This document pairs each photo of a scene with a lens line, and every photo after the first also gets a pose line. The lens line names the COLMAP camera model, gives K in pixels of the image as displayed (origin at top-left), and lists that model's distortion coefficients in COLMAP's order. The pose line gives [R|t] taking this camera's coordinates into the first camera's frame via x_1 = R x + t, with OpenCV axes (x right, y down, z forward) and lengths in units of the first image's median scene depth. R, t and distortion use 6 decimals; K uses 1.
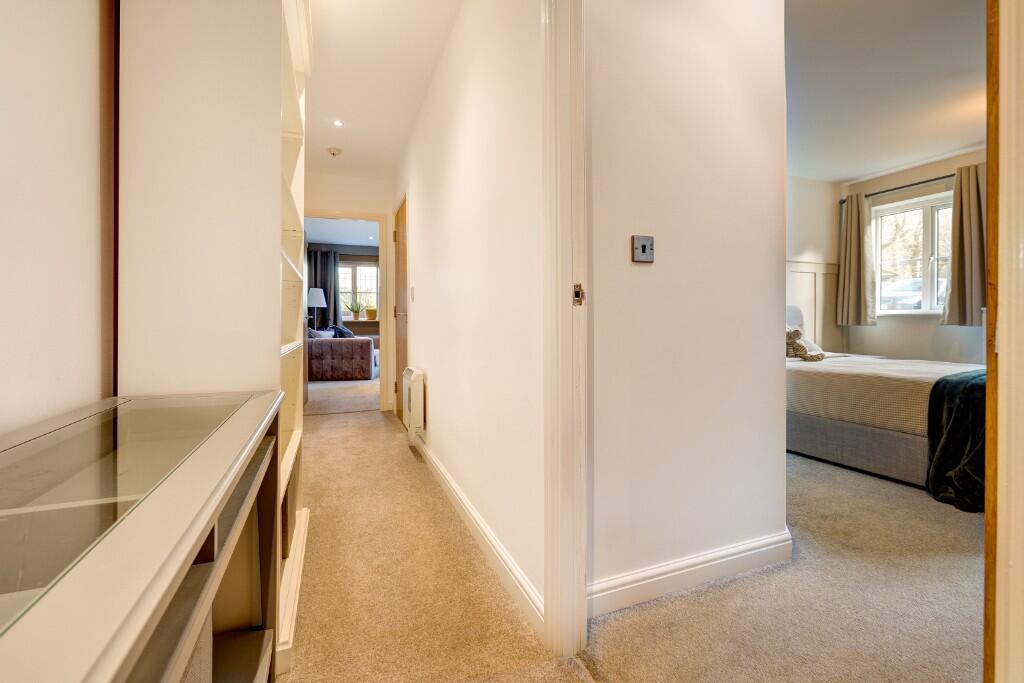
lens RADIAL K [[436.9, 0, 521.2], [0, 436.9, 329.9], [0, 0, 1]] dist [0.002158, -0.001613]
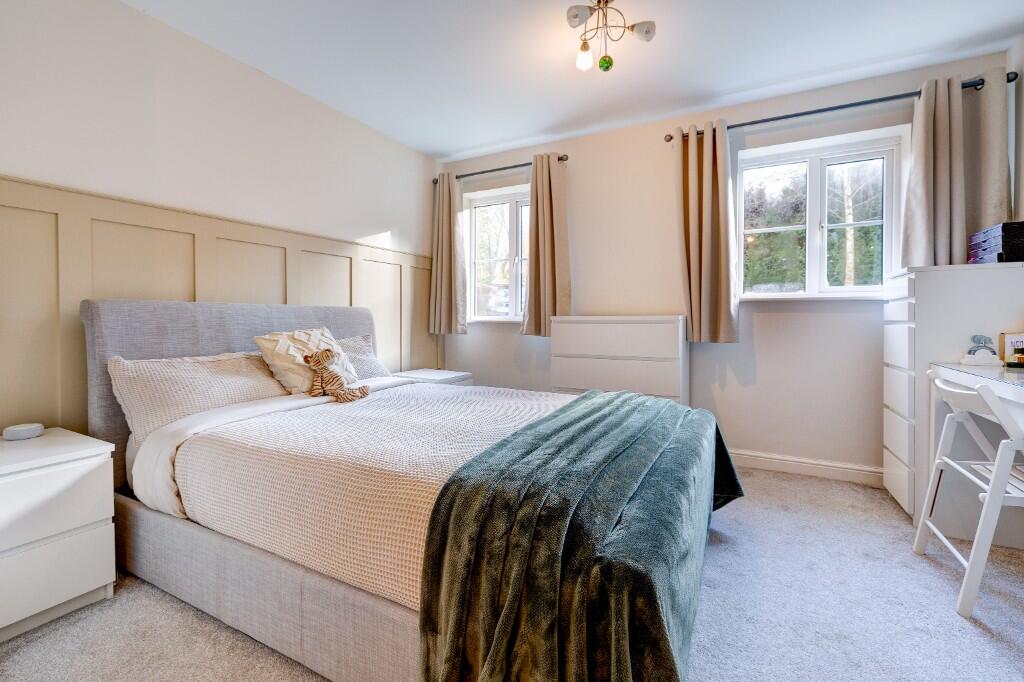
lens RADIAL K [[436.9, 0, 511.2], [0, 436.9, 330.4], [0, 0, 1]] dist [0.002158, -0.001613]
pose [[0.779542, -0.008159, 0.626296, 0.354125], [0.004993, 0.999964, 0.006812, -0.022209], [-0.626330, -0.002183, 0.779555, 0.295897]]
